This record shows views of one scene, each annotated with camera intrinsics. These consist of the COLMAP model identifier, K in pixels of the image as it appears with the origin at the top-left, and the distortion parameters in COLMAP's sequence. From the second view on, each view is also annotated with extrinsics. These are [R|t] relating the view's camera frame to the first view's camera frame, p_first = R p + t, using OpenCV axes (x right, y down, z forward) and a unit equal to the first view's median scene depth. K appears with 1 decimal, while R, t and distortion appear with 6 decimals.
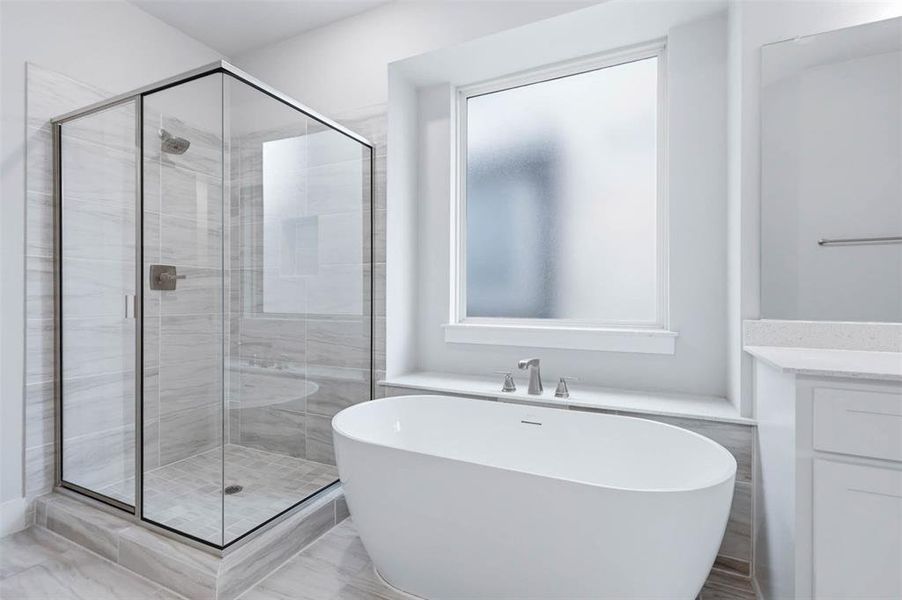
lens RADIAL K [[424.4, 0, 451.5], [0, 424.4, 300.0], [0, 0, 1]] dist [-0.003645, -0.000681]
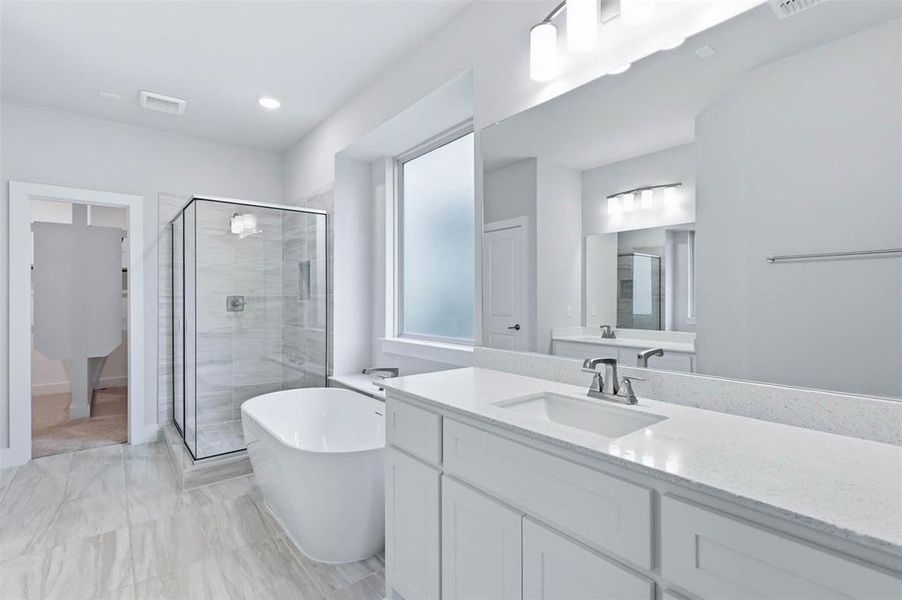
lens RADIAL K [[424.4, 0, 446.9], [0, 424.4, 298.8], [0, 0, 1]] dist [-0.003645, -0.000681]
pose [[0.900740, -0.004841, -0.434331, 0.945120], [0.001473, 0.999966, -0.008091, -0.070852], [0.434355, 0.006649, 0.900717, -0.137460]]
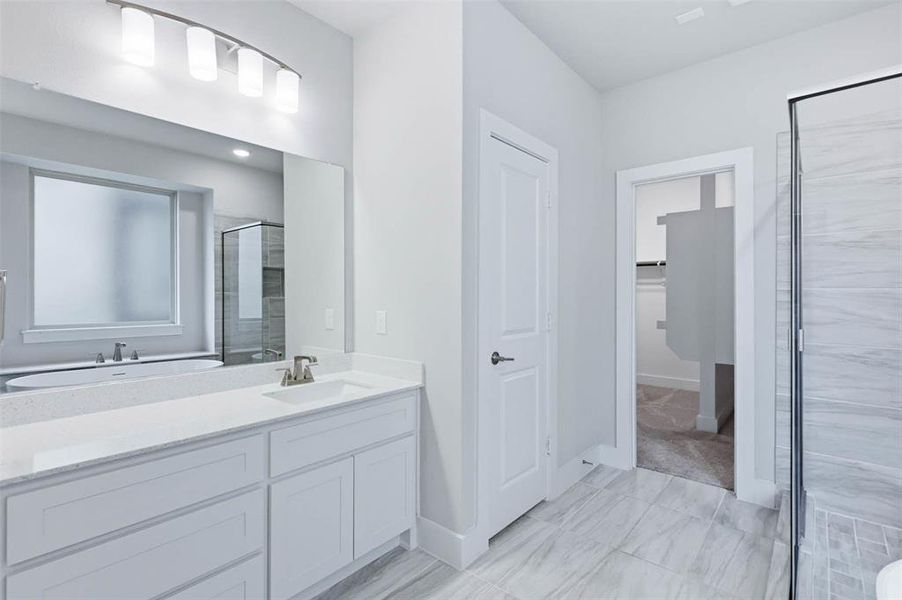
lens RADIAL K [[424.4, 0, 443.1], [0, 424.4, 297.9], [0, 0, 1]] dist [-0.003645, -0.000681]
pose [[-0.272807, 0.005679, -0.962052, 0.437410], [-0.003638, 0.999969, 0.006935, -0.083709], [0.962062, 0.005392, -0.272778, 0.390637]]
